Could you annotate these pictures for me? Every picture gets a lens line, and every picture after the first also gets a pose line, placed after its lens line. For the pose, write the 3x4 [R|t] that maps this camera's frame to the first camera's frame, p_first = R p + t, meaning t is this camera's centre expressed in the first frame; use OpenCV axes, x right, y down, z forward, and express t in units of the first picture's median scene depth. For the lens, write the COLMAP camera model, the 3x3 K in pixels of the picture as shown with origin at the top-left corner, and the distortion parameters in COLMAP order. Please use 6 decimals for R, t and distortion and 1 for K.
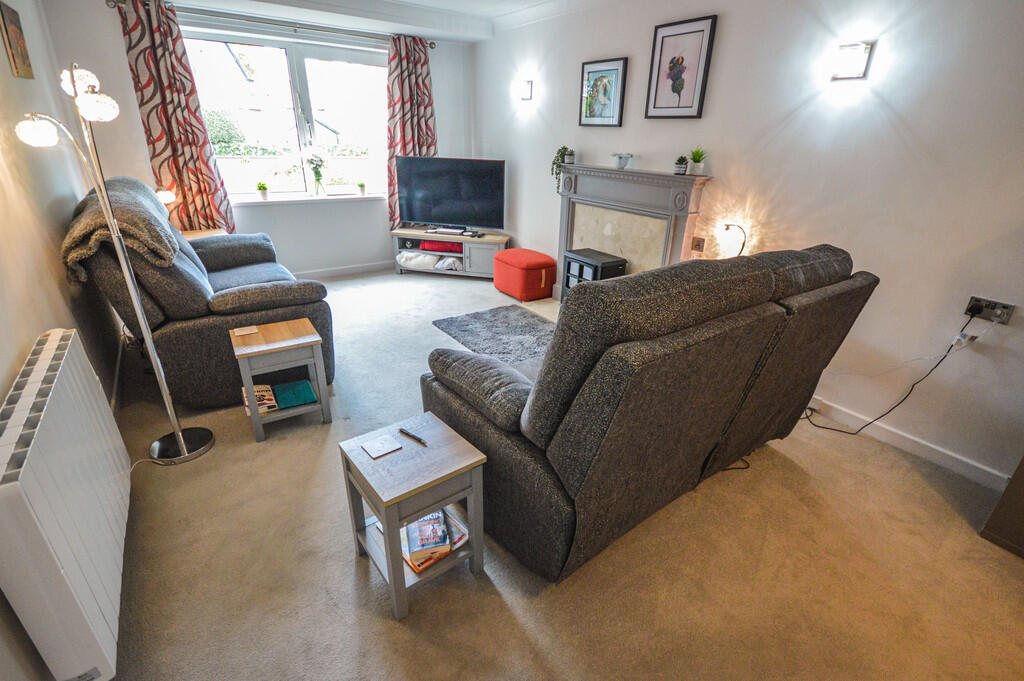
lens RADIAL K [[494.8, 0, 512.0], [0, 494.8, 340.5], [0, 0, 1]] dist [-0.001725, -0.008890]
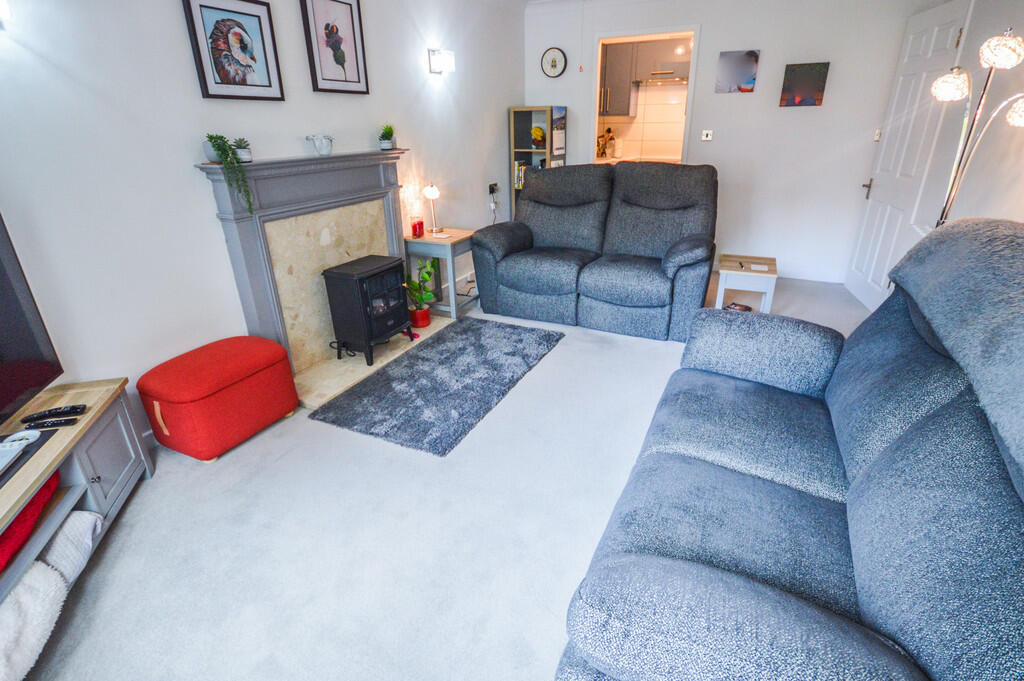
lens RADIAL K [[512.4, 0, 512.0], [0, 512.4, 340.5], [0, 0, 1]] dist [0.003196, -0.008591]
pose [[-0.507379, -0.334249, 0.794257, -0.717855], [0.361116, 0.754397, 0.548160, -0.491490], [-0.782407, 0.564944, -0.262062, 1.215678]]
